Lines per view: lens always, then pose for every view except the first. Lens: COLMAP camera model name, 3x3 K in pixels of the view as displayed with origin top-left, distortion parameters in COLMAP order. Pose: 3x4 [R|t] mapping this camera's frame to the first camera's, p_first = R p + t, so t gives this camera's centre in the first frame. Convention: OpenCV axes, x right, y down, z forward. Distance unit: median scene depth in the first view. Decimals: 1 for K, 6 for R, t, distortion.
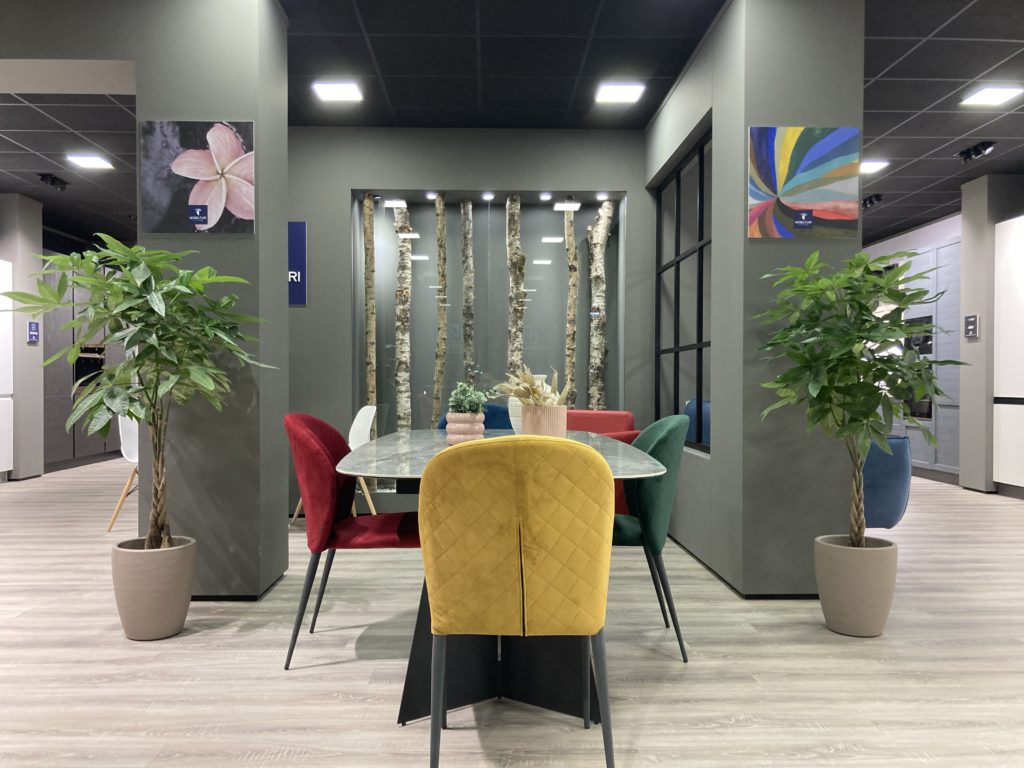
lens RADIAL K [[843.6, 0, 516.1], [0, 843.6, 383.2], [0, 0, 1]] dist [0.005076, 0.004031]
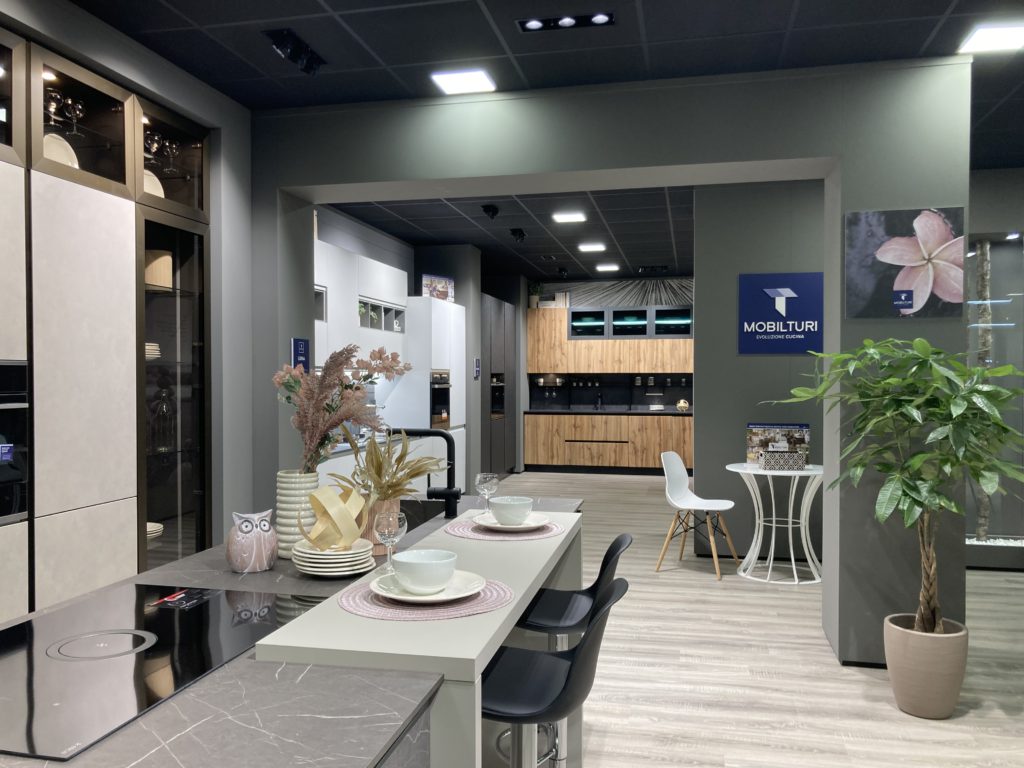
lens RADIAL K [[843.6, 0, 508.4], [0, 843.6, 384.1], [0, 0, 1]] dist [0.005076, 0.004031]
pose [[0.966319, -0.004036, -0.257316, -0.579934], [0.005374, 0.999975, 0.004495, -0.102792], [0.257292, -0.005726, 0.966317, -0.130024]]
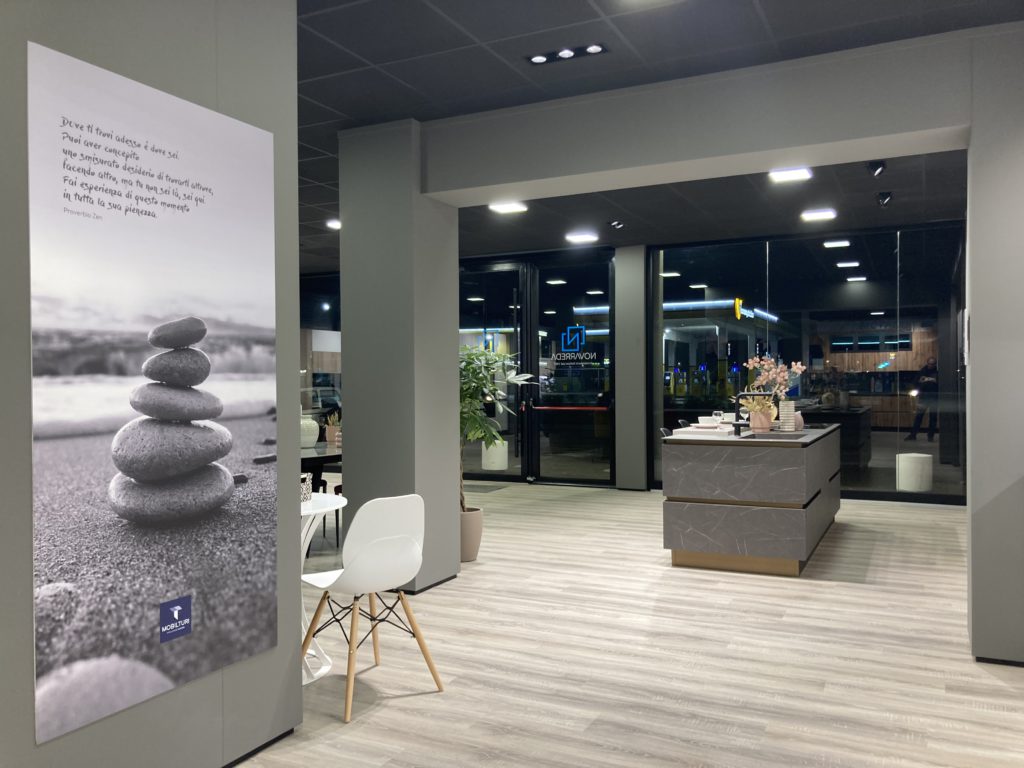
lens RADIAL K [[843.6, 0, 510.2], [0, 843.6, 384.5], [0, 0, 1]] dist [0.005076, 0.004031]
pose [[-0.878152, -0.004777, 0.478358, -1.236546], [-0.001766, 0.999976, 0.006743, -0.085134], [-0.478378, 0.005077, -0.878139, 2.276250]]
